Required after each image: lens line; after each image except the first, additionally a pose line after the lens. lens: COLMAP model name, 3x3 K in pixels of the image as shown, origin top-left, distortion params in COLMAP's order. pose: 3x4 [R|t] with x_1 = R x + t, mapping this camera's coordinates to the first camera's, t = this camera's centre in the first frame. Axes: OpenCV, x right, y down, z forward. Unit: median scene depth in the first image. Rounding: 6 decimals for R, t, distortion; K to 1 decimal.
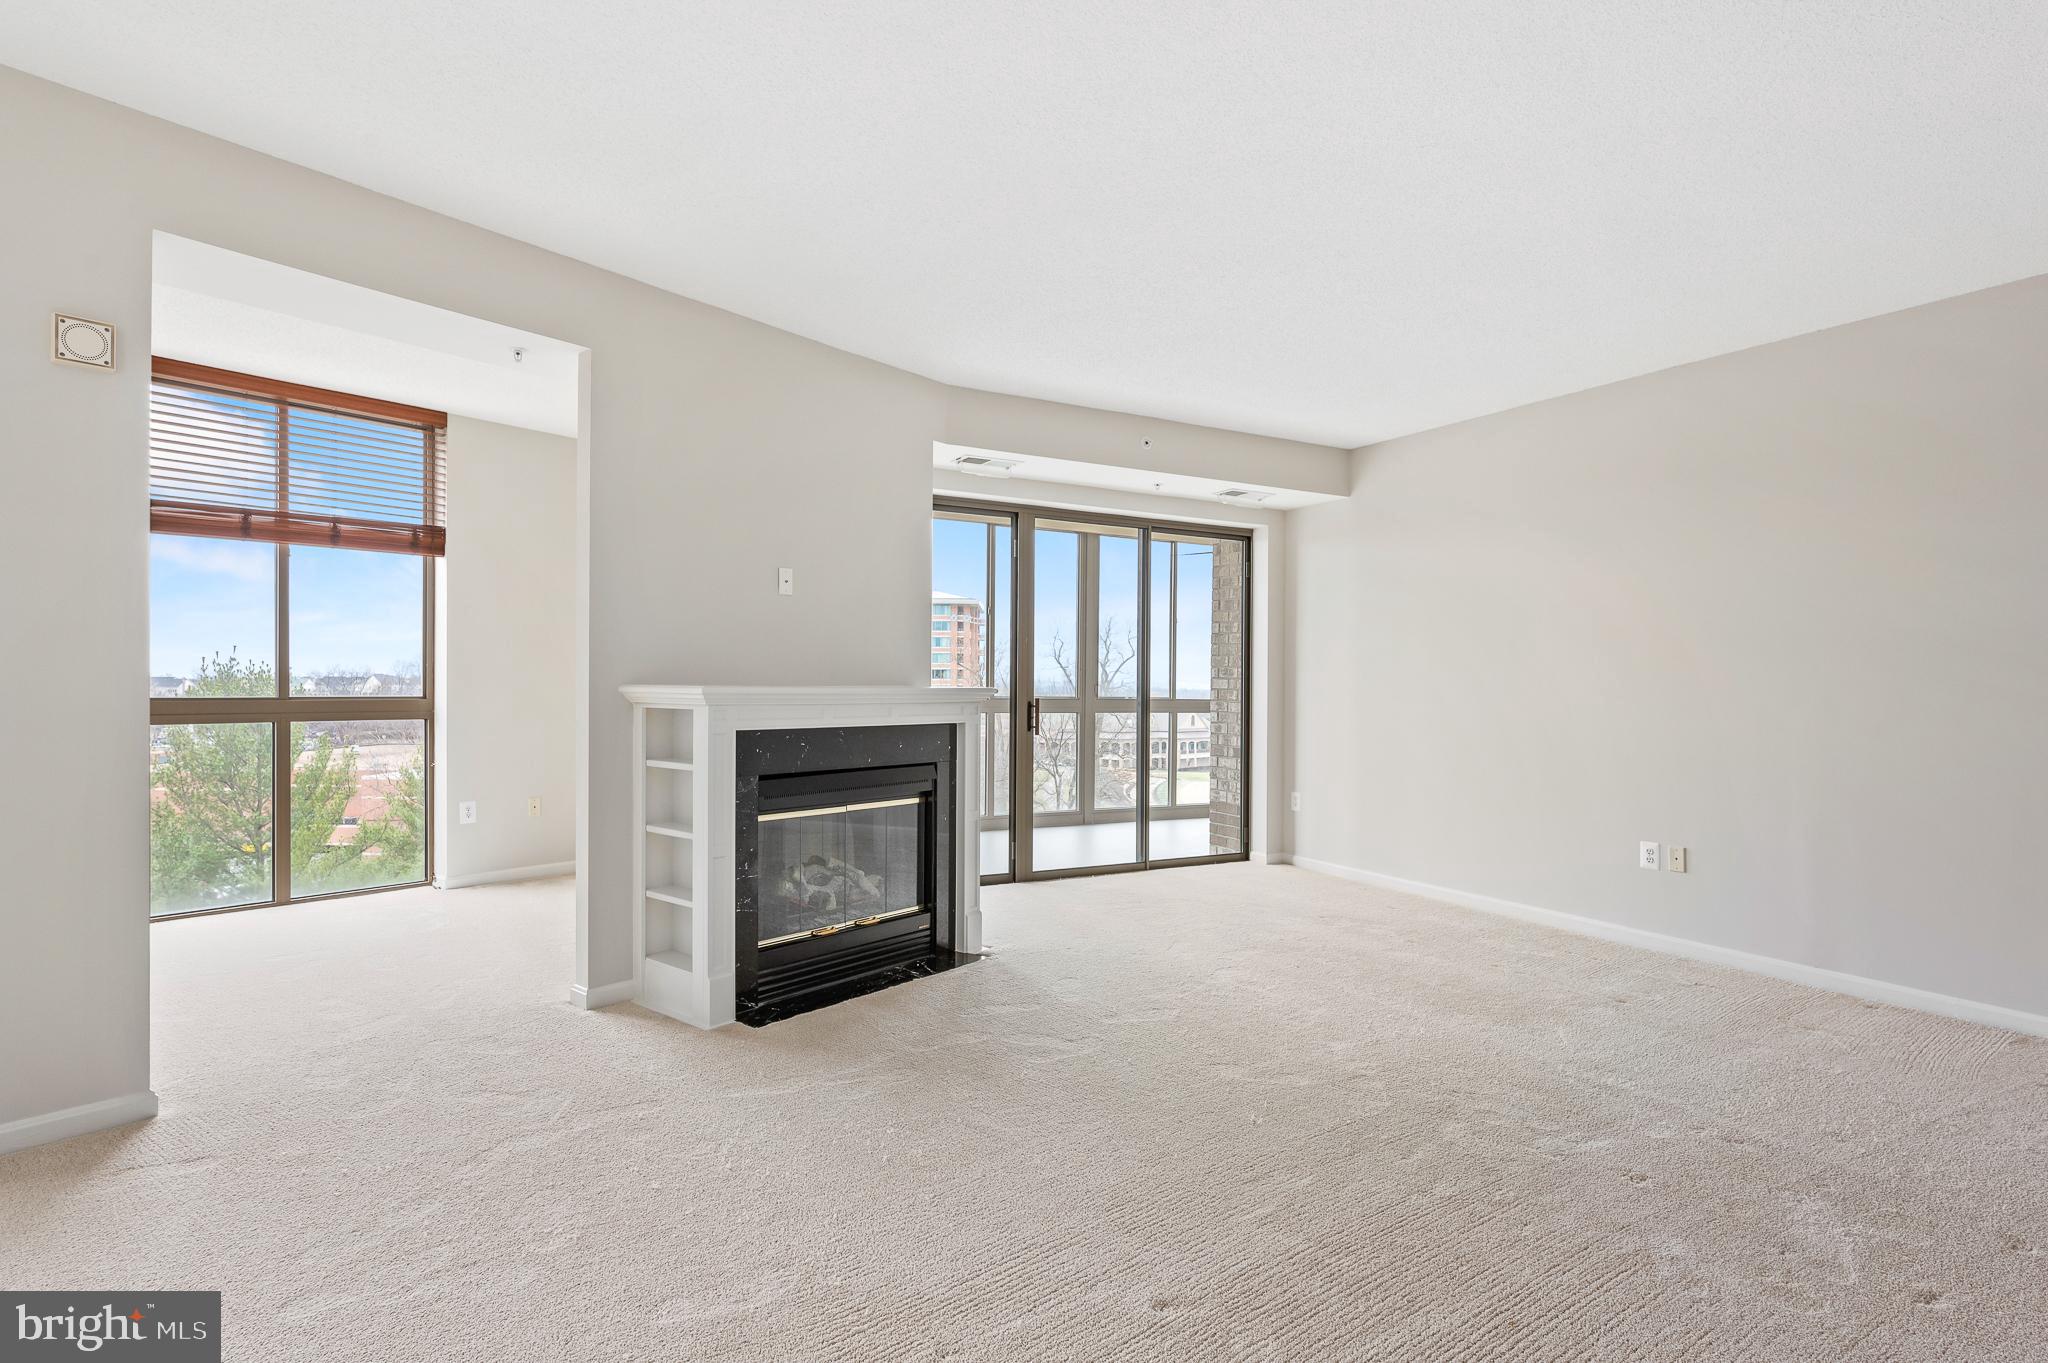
lens RADIAL K [[1040.6, 0, 1028.1], [0, 1040.6, 692.3], [0, 0, 1]] dist [-0.002168, 0.000204]
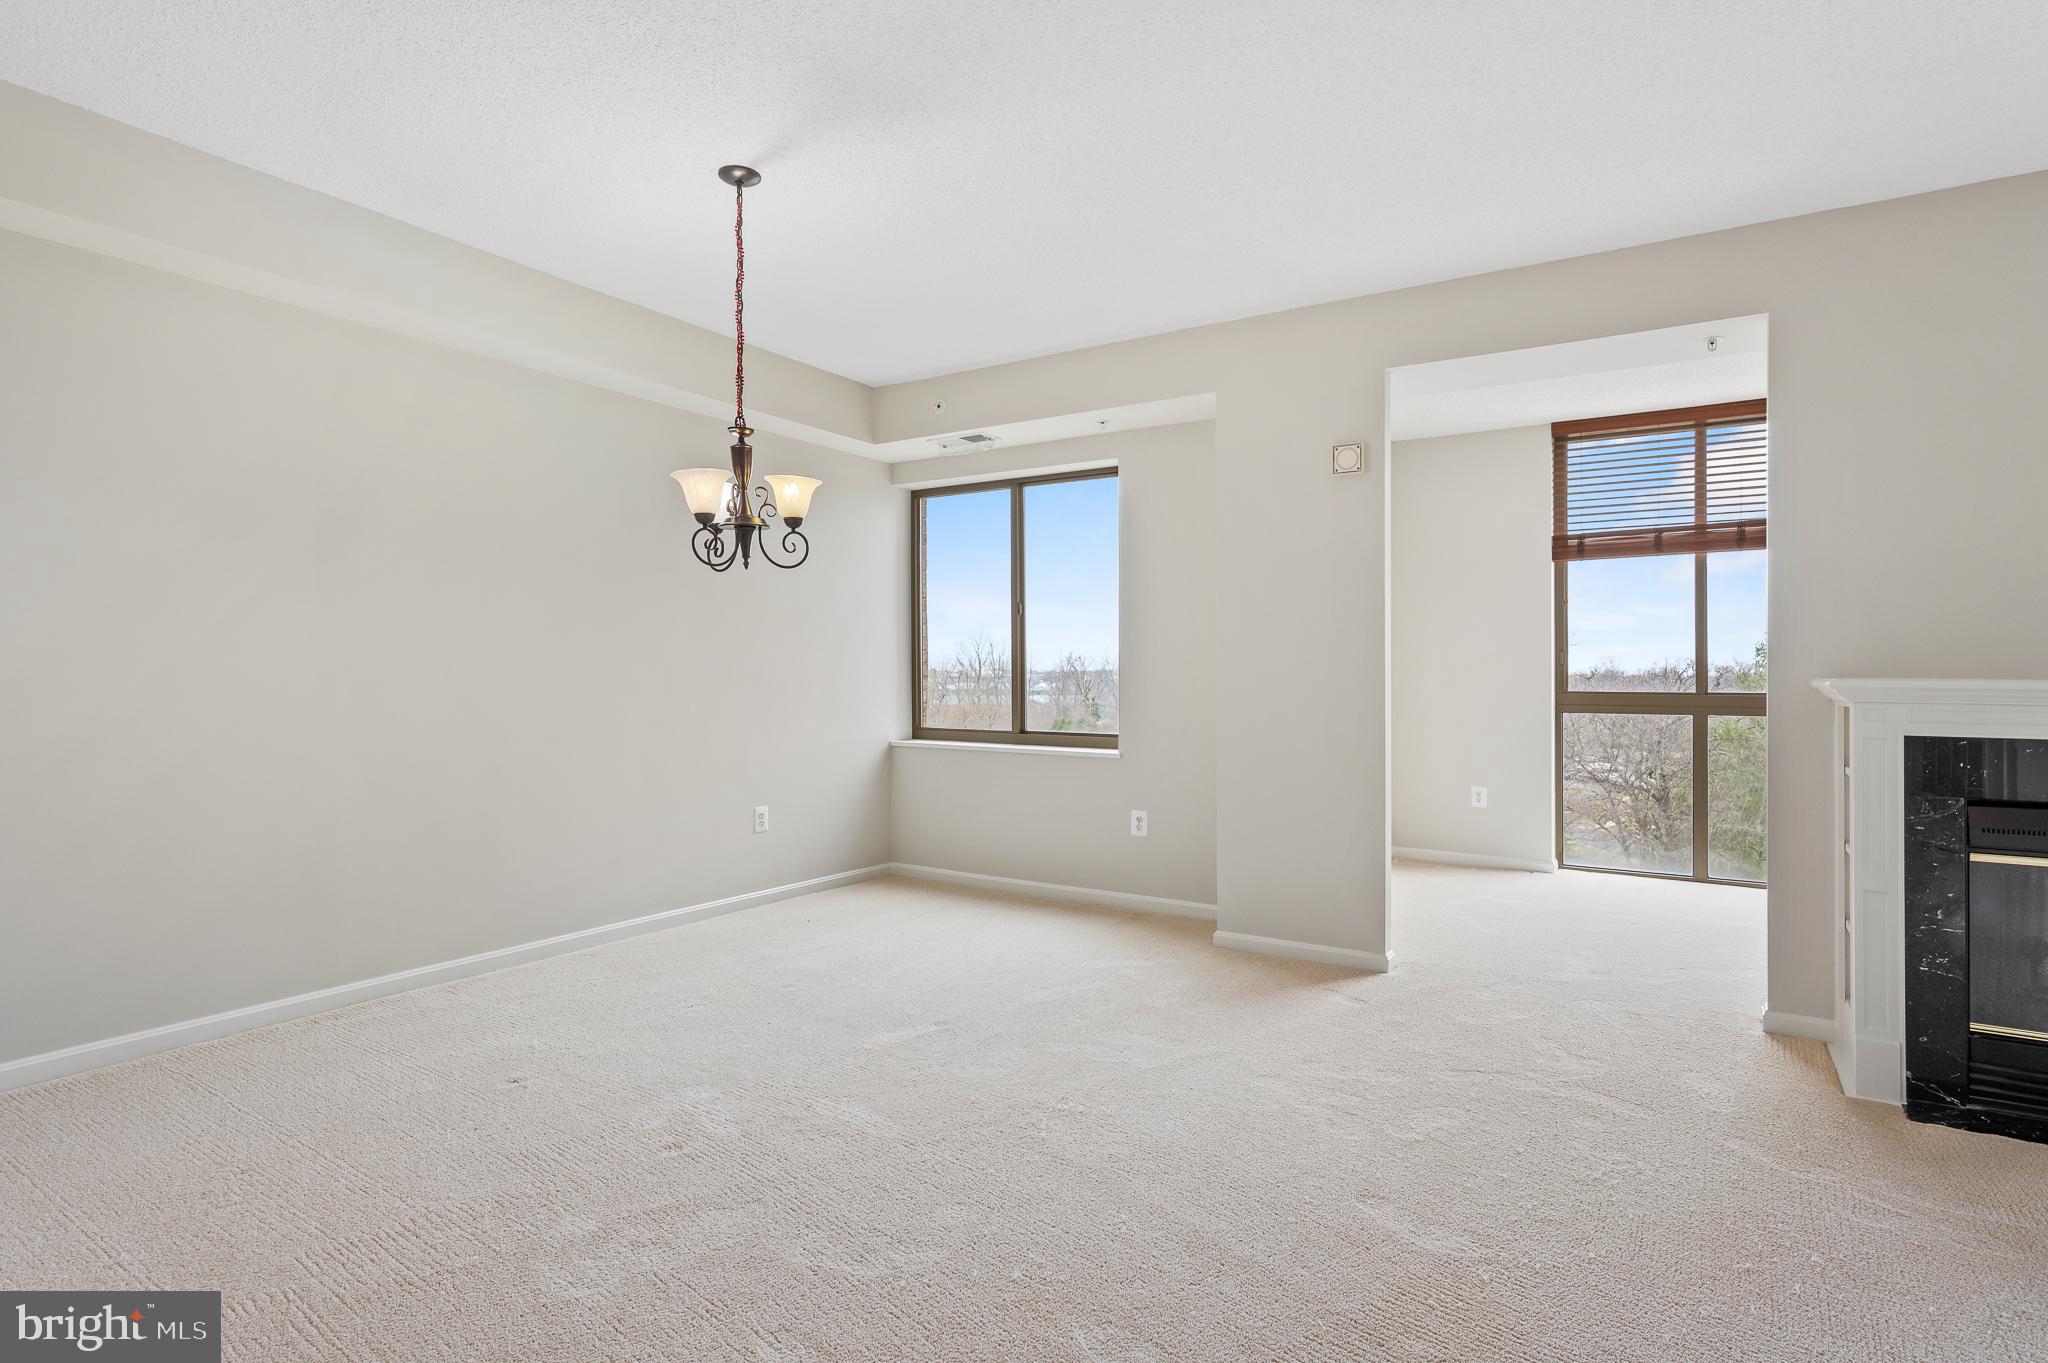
lens RADIAL K [[1040.6, 0, 1021.7], [0, 1040.6, 668.8], [0, 0, 1]] dist [-0.002168, 0.000204]
pose [[0.108397, -0.014760, -0.993998, 0.271003], [-0.009529, 0.999828, -0.015886, 0.003602], [0.994062, 0.011194, 0.108237, 0.158680]]
